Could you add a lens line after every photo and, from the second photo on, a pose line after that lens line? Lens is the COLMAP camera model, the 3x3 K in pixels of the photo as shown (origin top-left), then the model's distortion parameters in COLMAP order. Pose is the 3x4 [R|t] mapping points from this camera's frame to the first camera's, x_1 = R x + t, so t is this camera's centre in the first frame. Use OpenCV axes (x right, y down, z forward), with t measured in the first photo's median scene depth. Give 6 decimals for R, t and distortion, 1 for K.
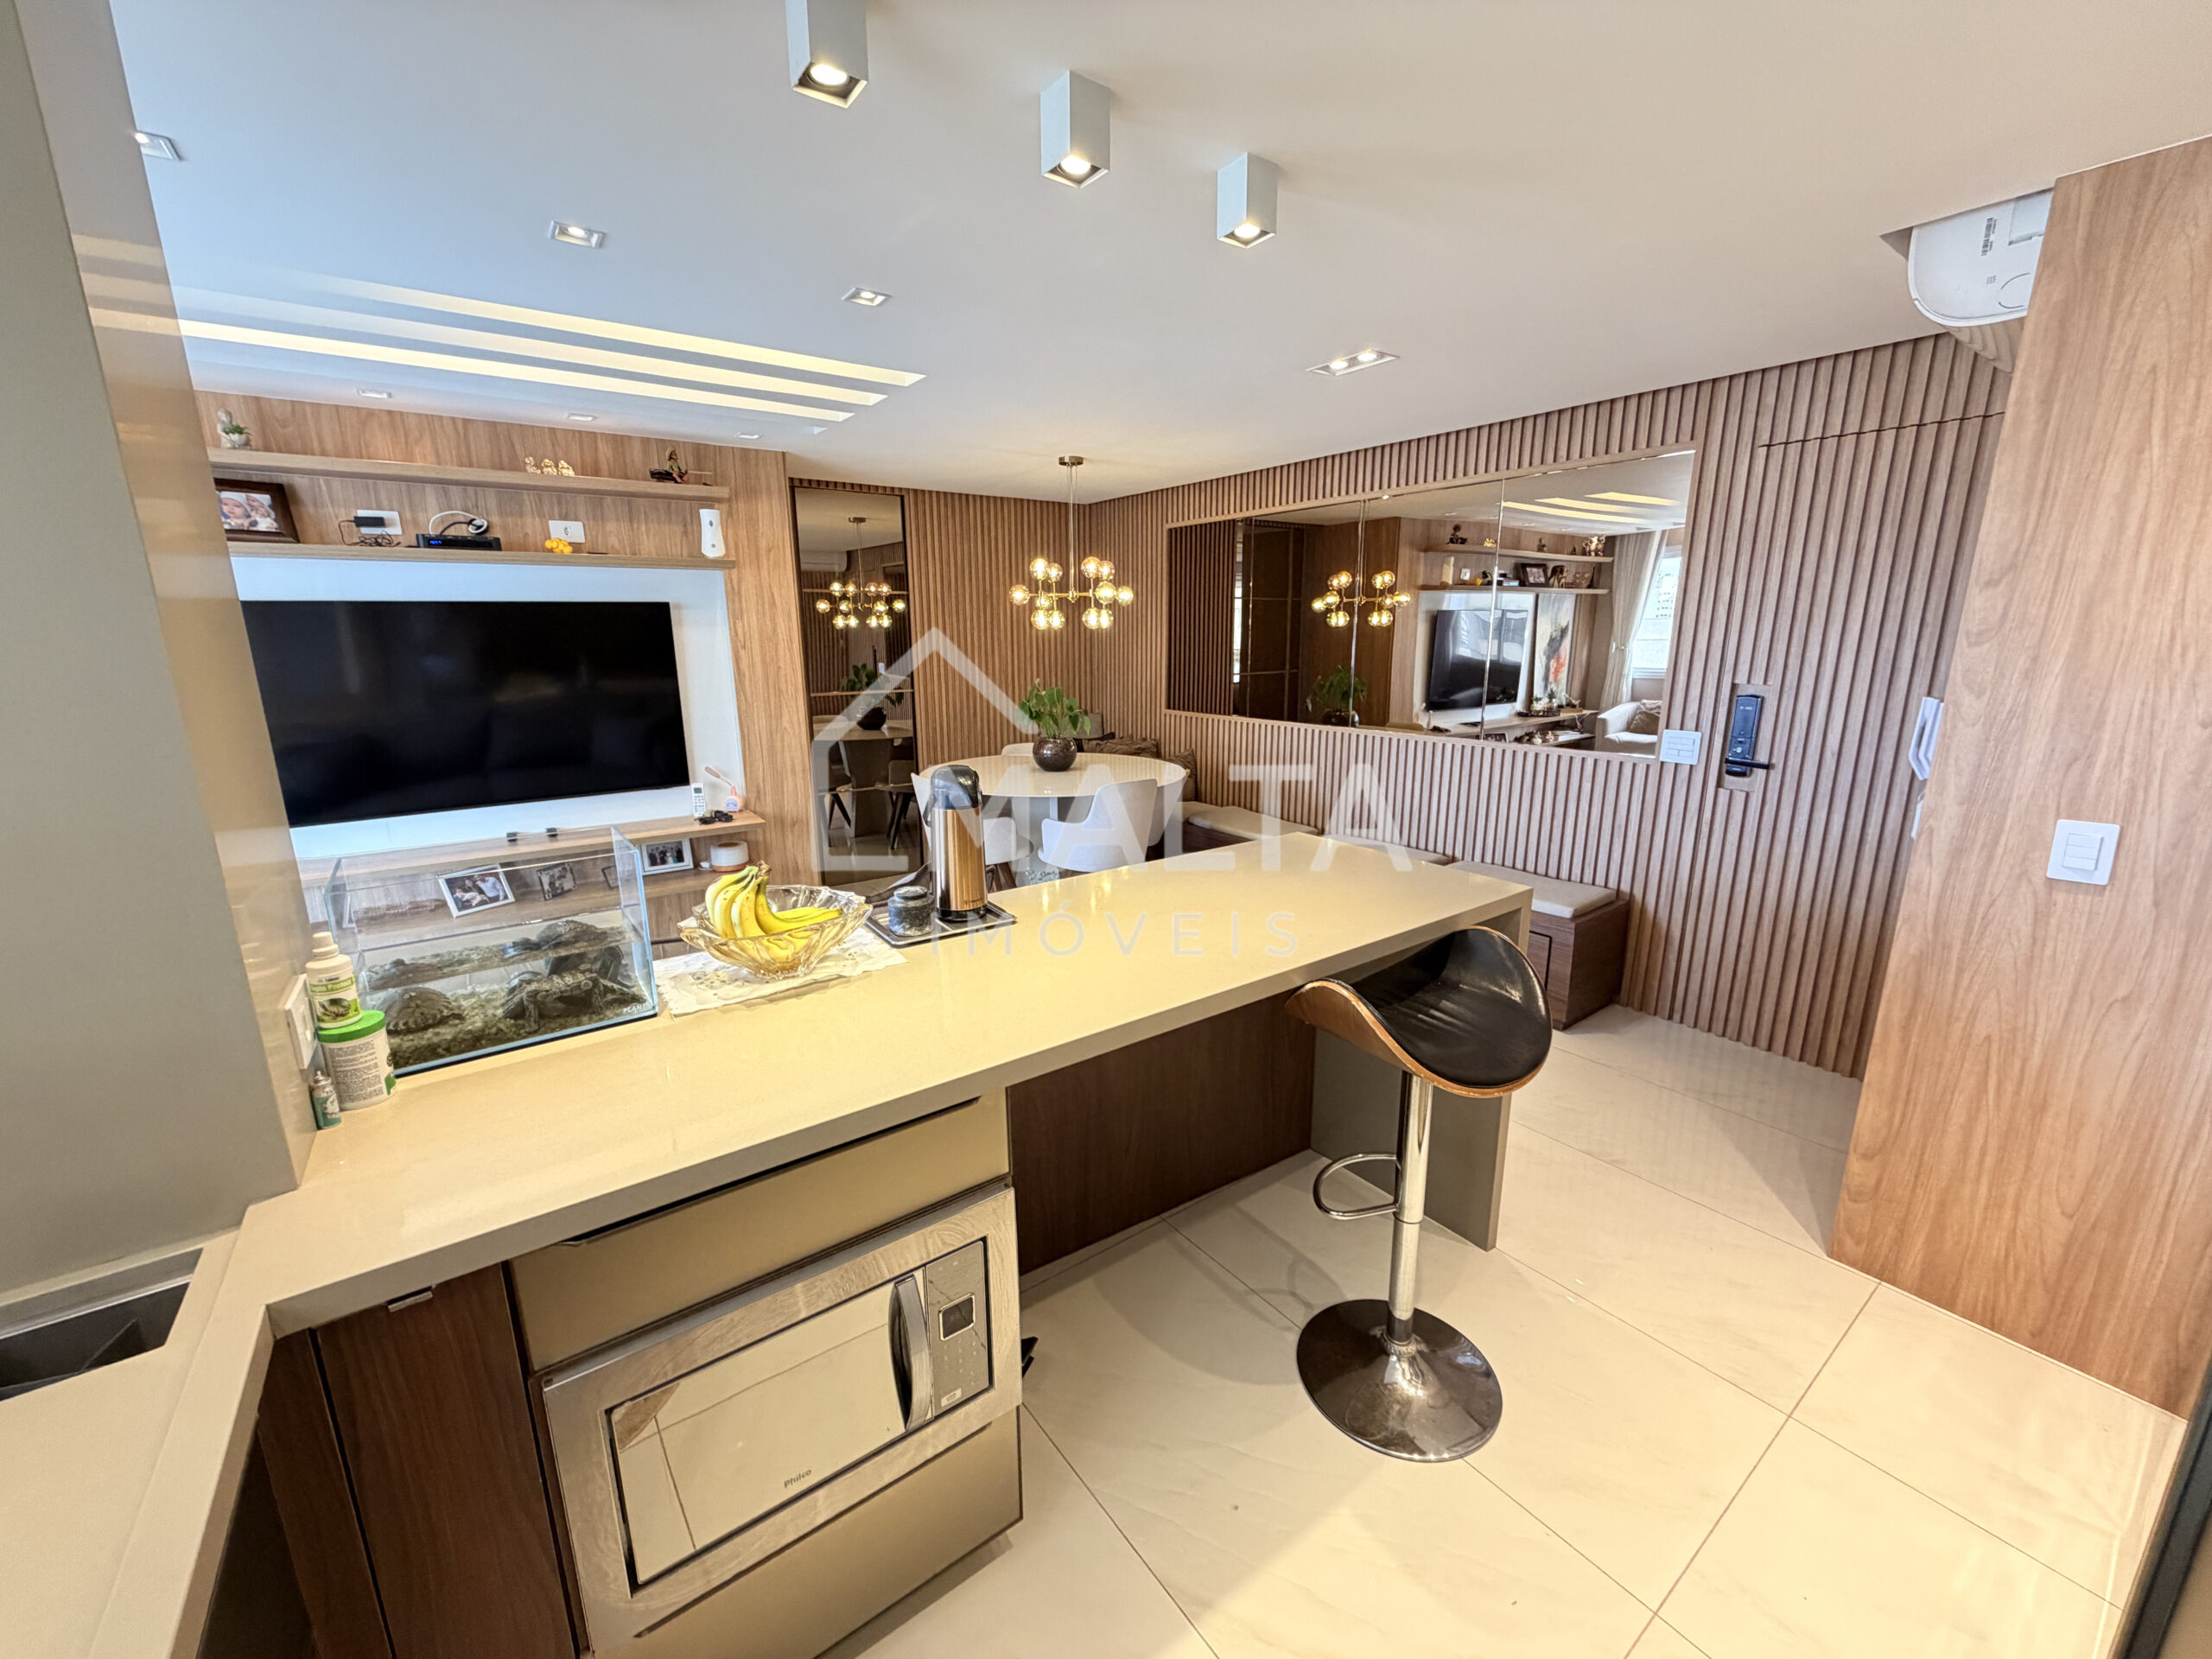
lens RADIAL K [[889.3, 0, 1106.0], [0, 889.3, 829.5], [0, 0, 1]] dist [0.000093, -0.000203]
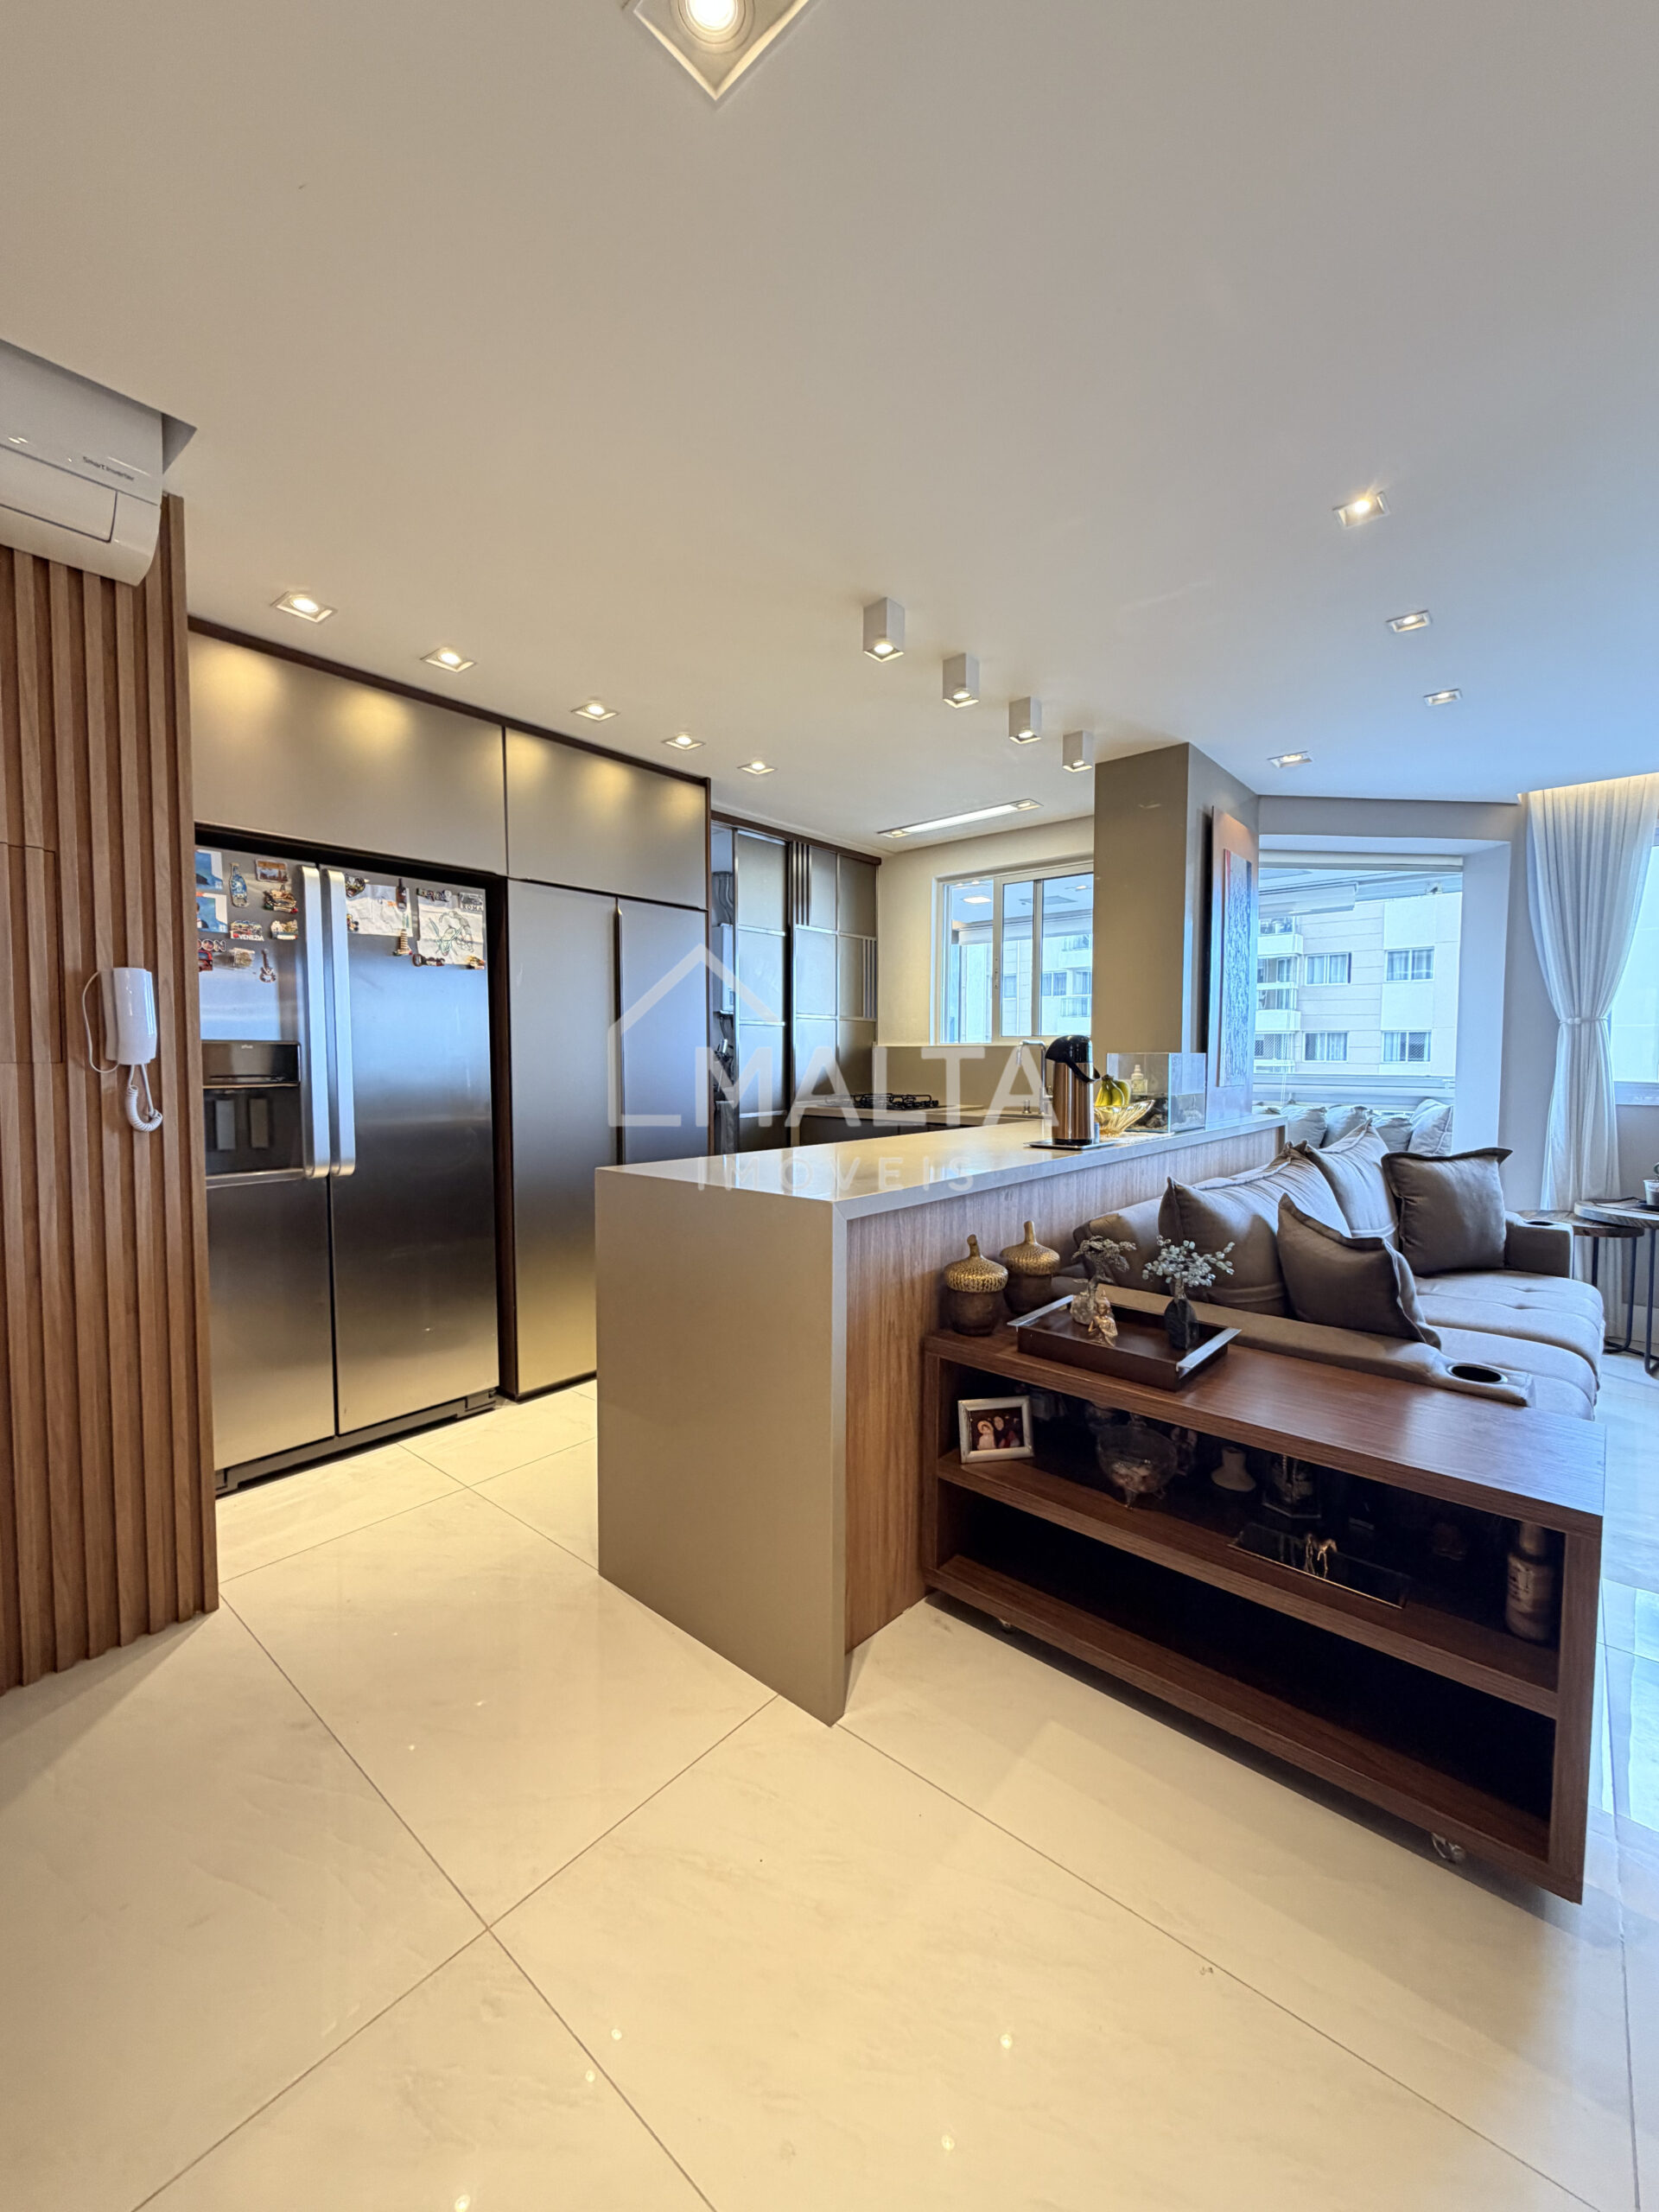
lens RADIAL K [[883.2, 0, 826.7], [0, 883.2, 1101.1], [0, 0, 1]] dist [0.000767, 0.000275]
pose [[-0.973269, 0.016881, -0.229047, 0.231492], [-0.046148, 0.962582, 0.267034, -0.144983], [0.224984, 0.270466, -0.936072, 1.003300]]
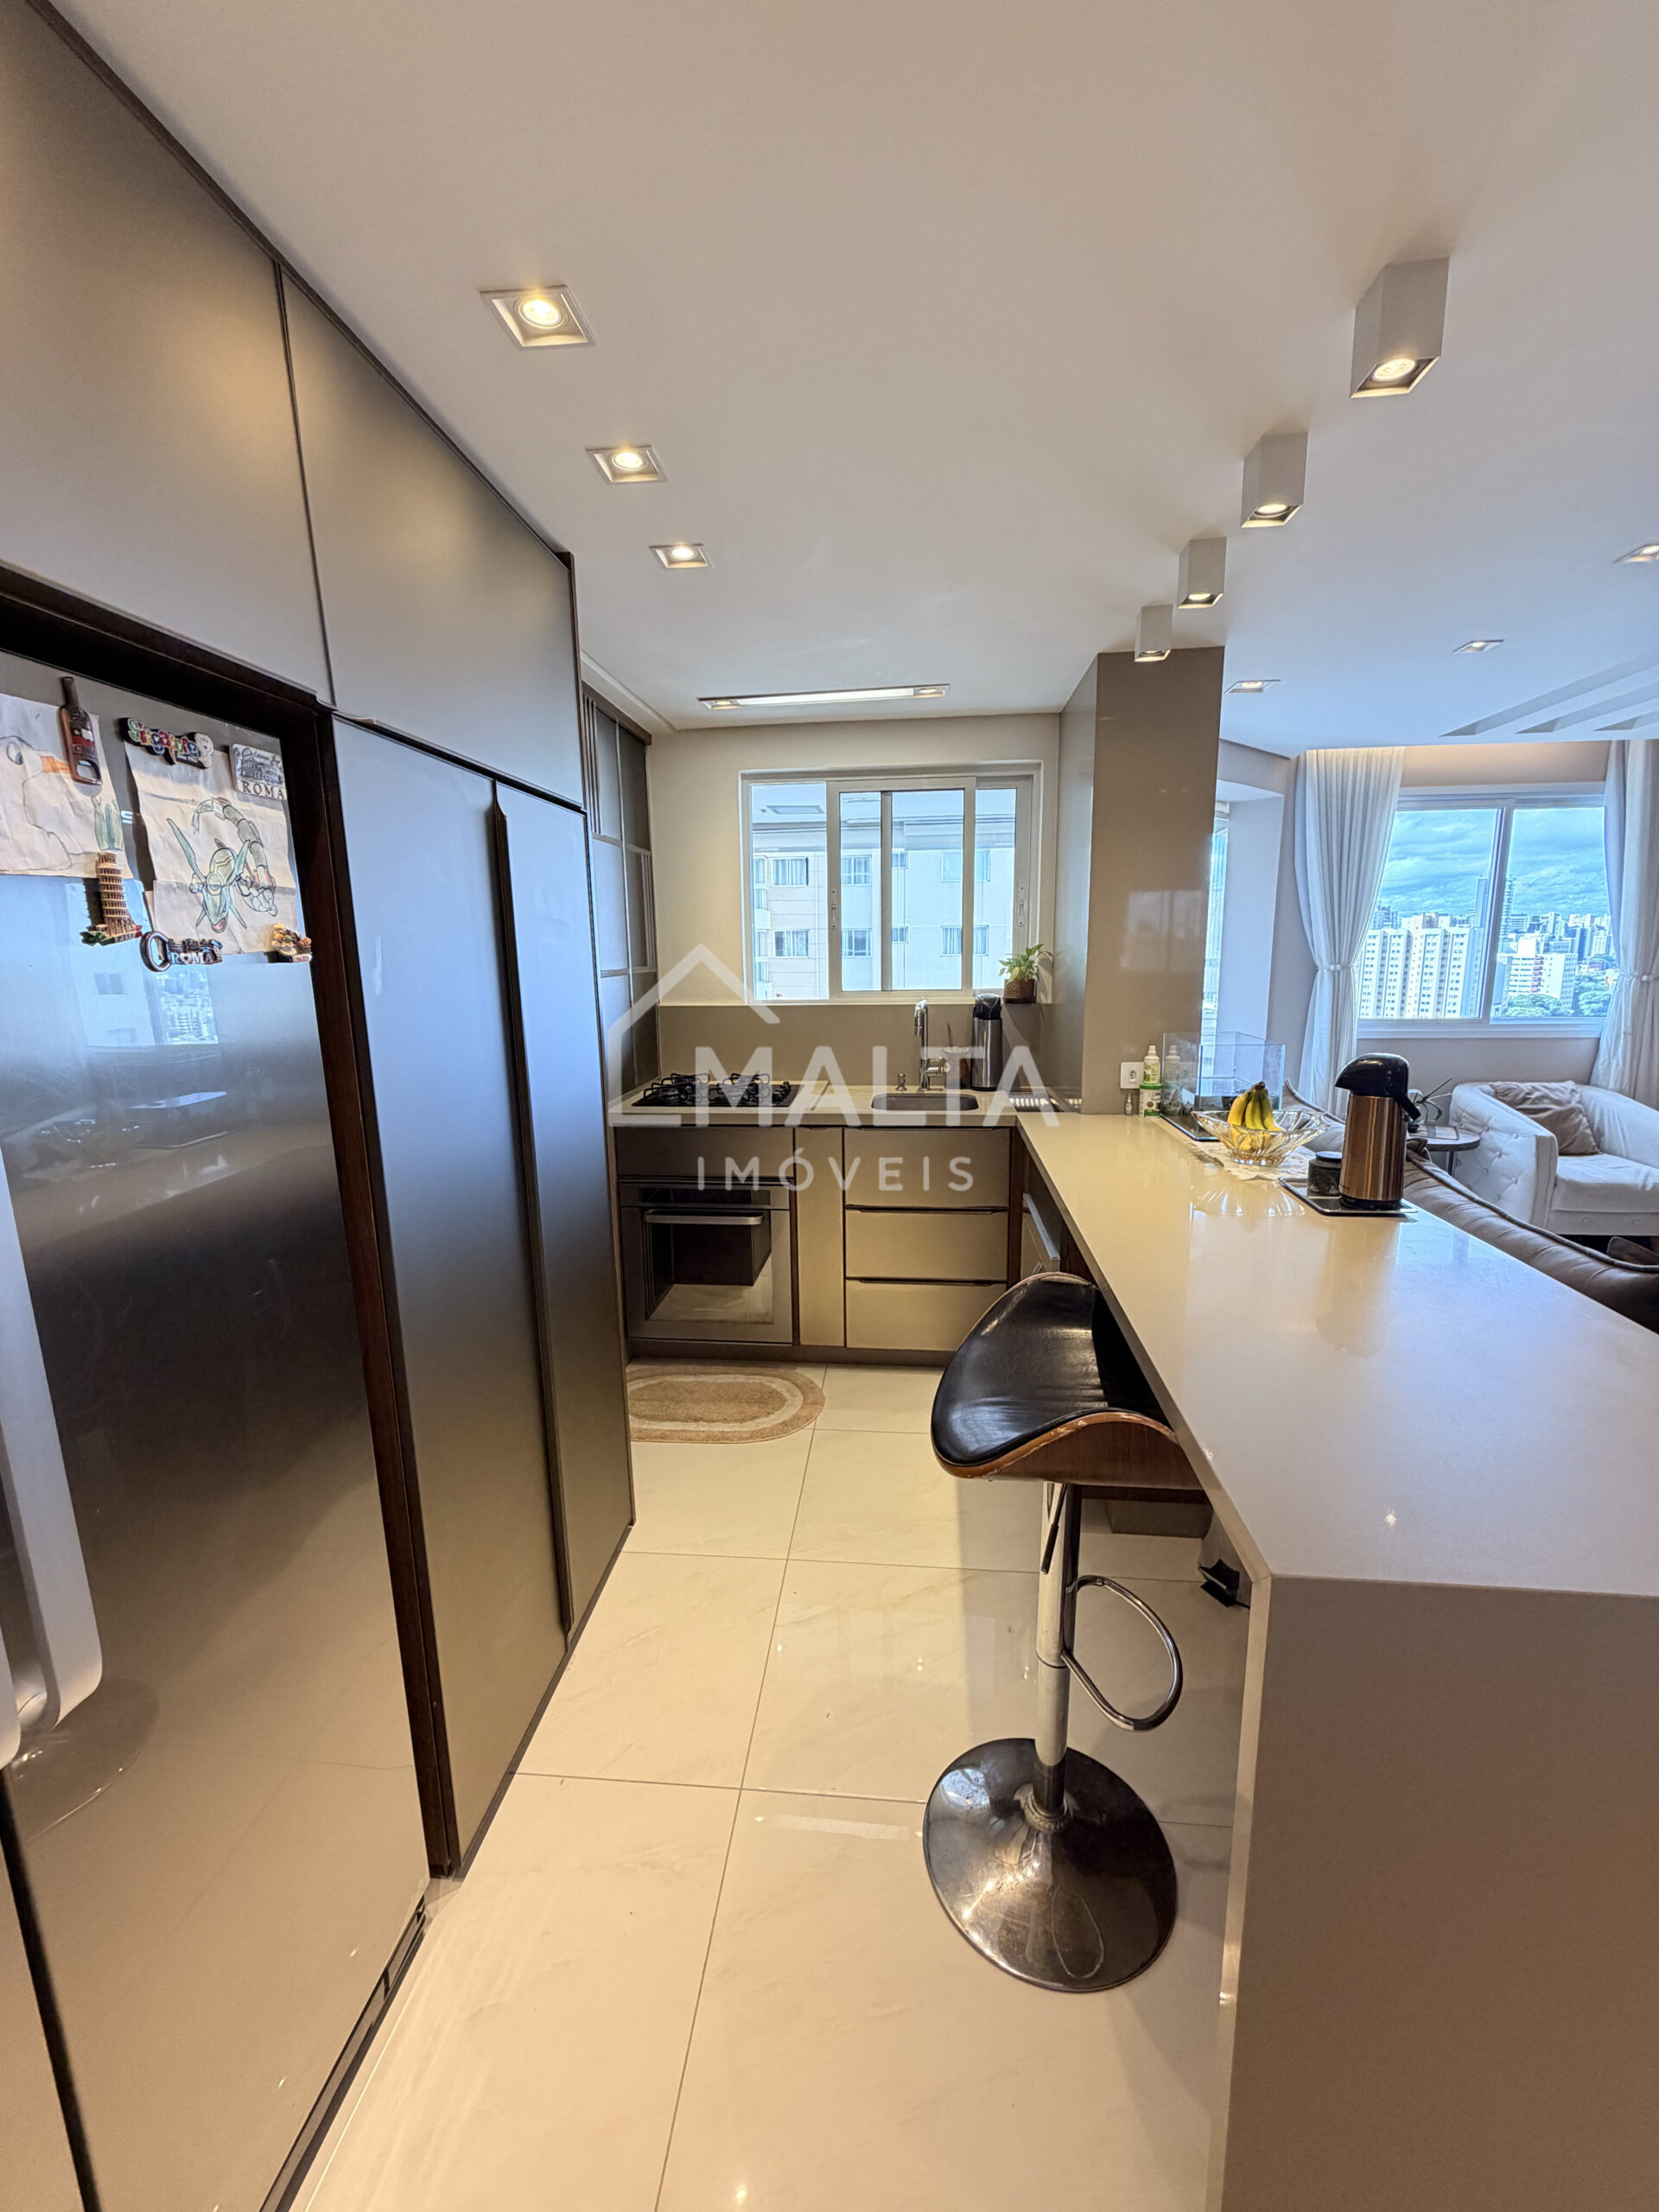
lens RADIAL K [[883.2, 0, 826.7], [0, 883.2, 1101.1], [0, 0, 1]] dist [0.000767, 0.000275]
pose [[-0.670091, 0.144939, -0.727991, 0.435963], [-0.146441, 0.935662, 0.321079, -0.113295], [0.727690, 0.321760, -0.605754, 0.529147]]
